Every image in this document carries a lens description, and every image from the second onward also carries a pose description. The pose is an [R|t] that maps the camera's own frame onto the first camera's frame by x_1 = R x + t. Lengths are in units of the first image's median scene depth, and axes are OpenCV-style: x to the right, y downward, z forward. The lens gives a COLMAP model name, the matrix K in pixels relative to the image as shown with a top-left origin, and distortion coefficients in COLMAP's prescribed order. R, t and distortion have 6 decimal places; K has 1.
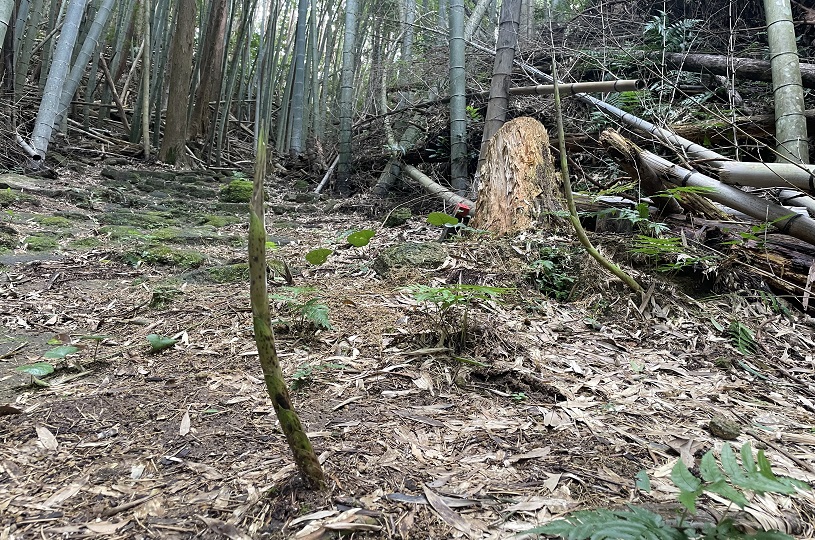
lens RADIAL K [[538.2, 0, 407.6], [0, 538.2, 270.4], [0, 0, 1]] dist [0.003897, -0.002318]
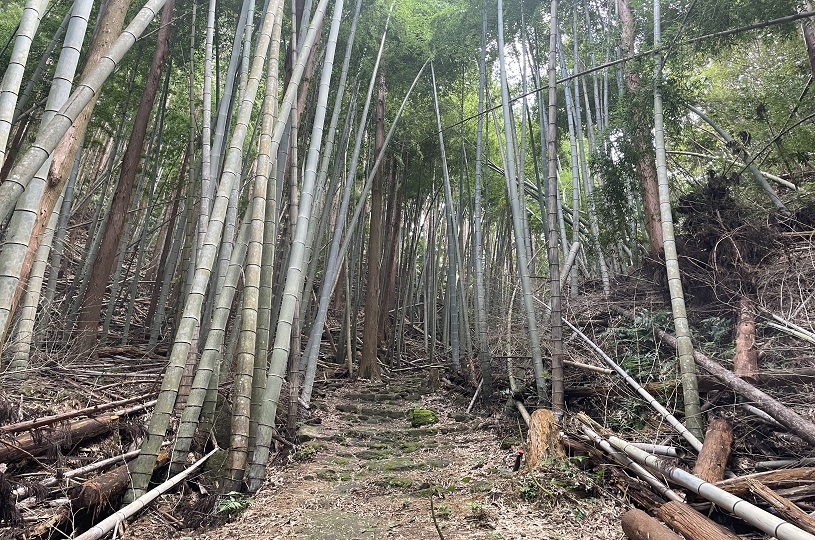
lens RADIAL K [[538.2, 0, 407.3], [0, 538.2, 268.6], [0, 0, 1]] dist [0.003897, -0.002318]
pose [[0.946372, -0.154580, -0.283699, 0.193054], [0.061066, 0.947867, -0.312762, -0.078936], [0.317256, 0.278665, 0.906474, -0.649550]]
